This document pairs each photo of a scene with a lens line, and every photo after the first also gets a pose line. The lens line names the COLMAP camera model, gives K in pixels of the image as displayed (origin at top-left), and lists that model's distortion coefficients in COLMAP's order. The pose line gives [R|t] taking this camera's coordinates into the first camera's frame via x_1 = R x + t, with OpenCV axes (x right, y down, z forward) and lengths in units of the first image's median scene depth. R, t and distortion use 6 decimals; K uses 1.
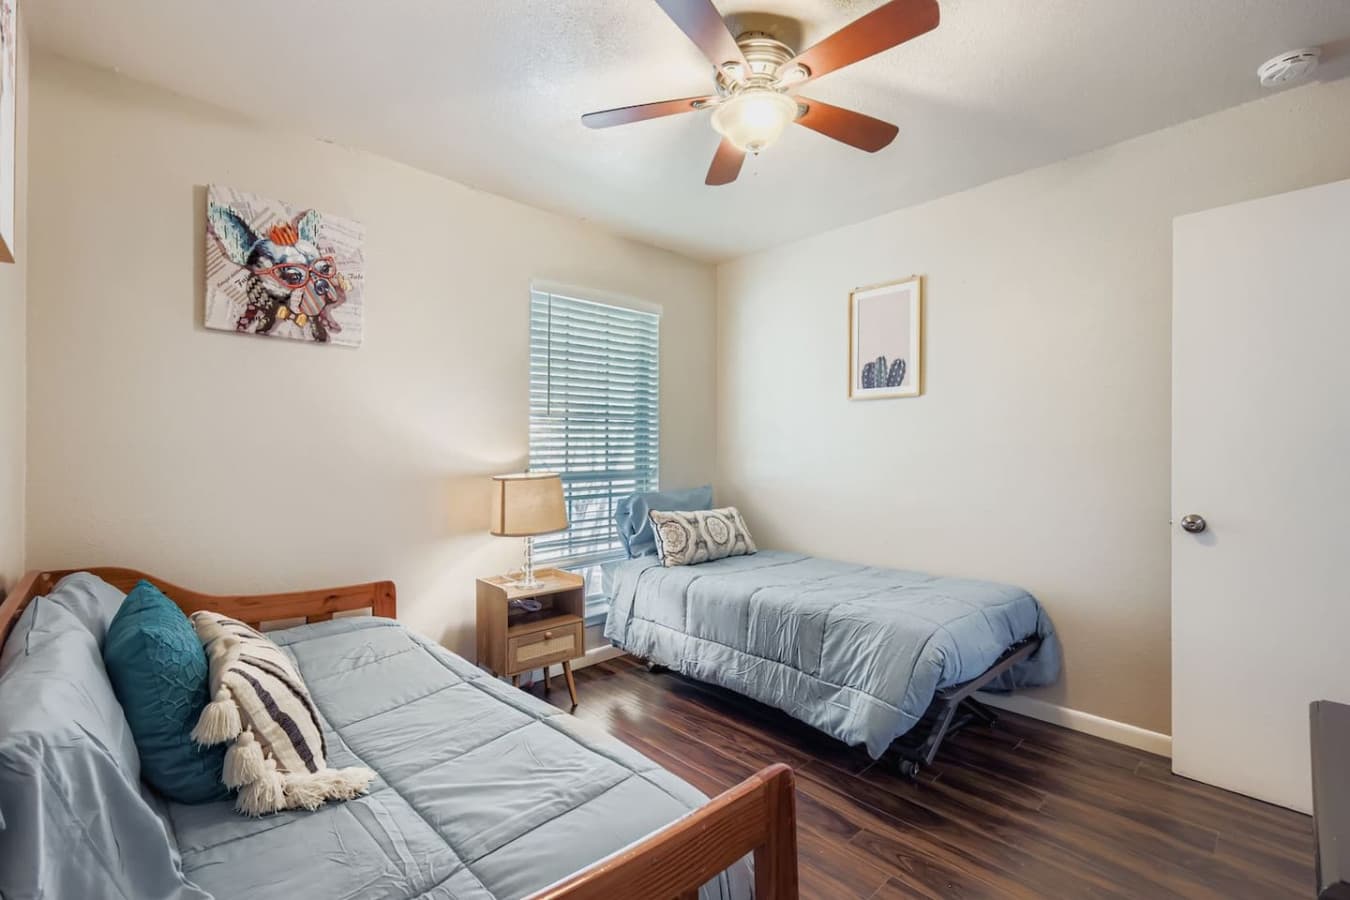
lens RADIAL K [[585.1, 0, 678.5], [0, 585.1, 449.2], [0, 0, 1]] dist [0.001454, -0.001435]
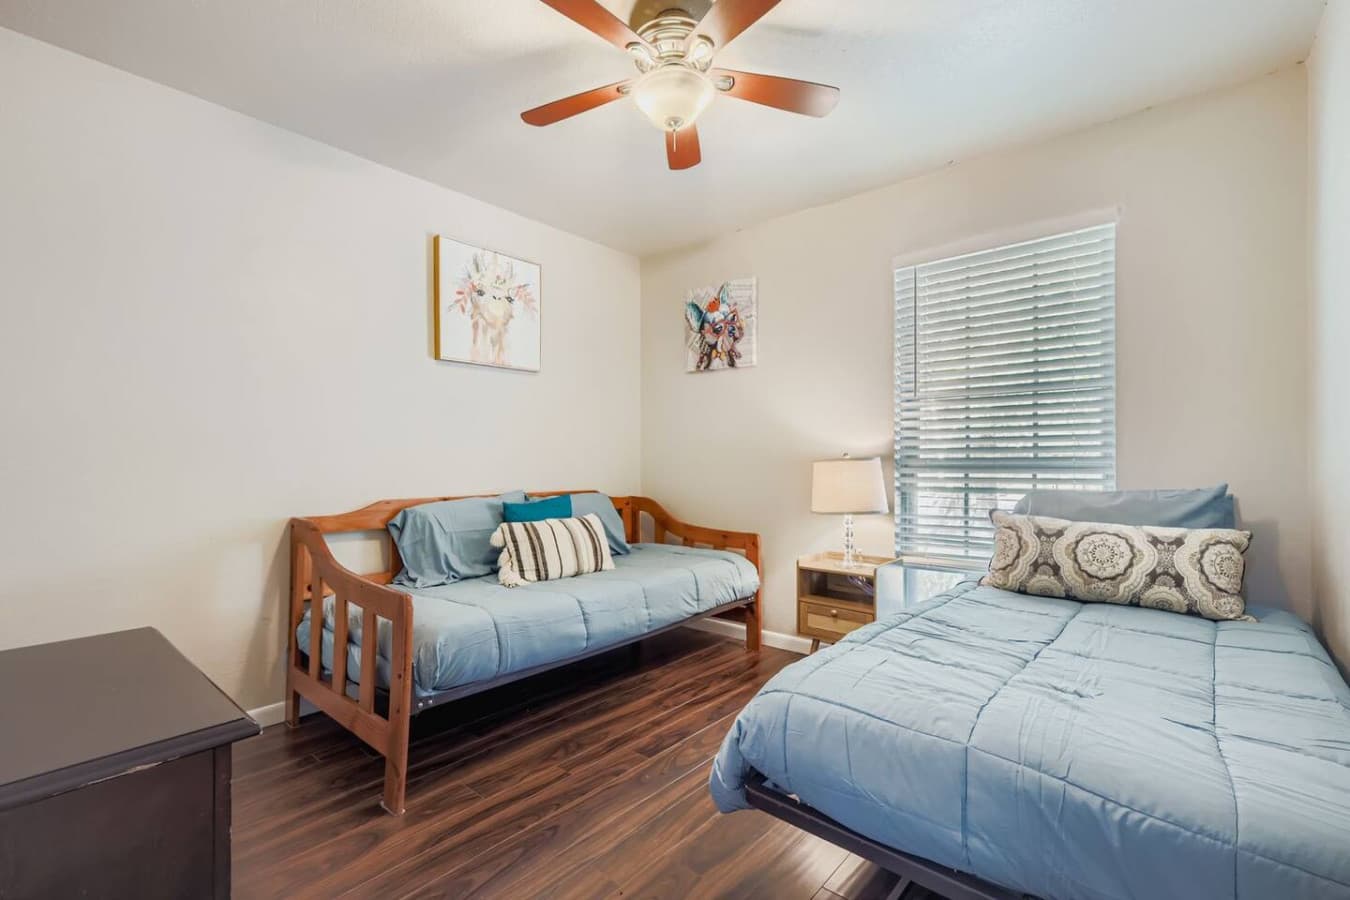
lens RADIAL K [[585.1, 0, 673.9], [0, 585.1, 453.8], [0, 0, 1]] dist [0.001454, -0.001435]
pose [[0.112620, -0.002574, -0.993635, 0.887820], [0.009080, 0.999958, -0.001561, 0.041687], [0.993597, -0.008846, 0.112639, 0.692481]]
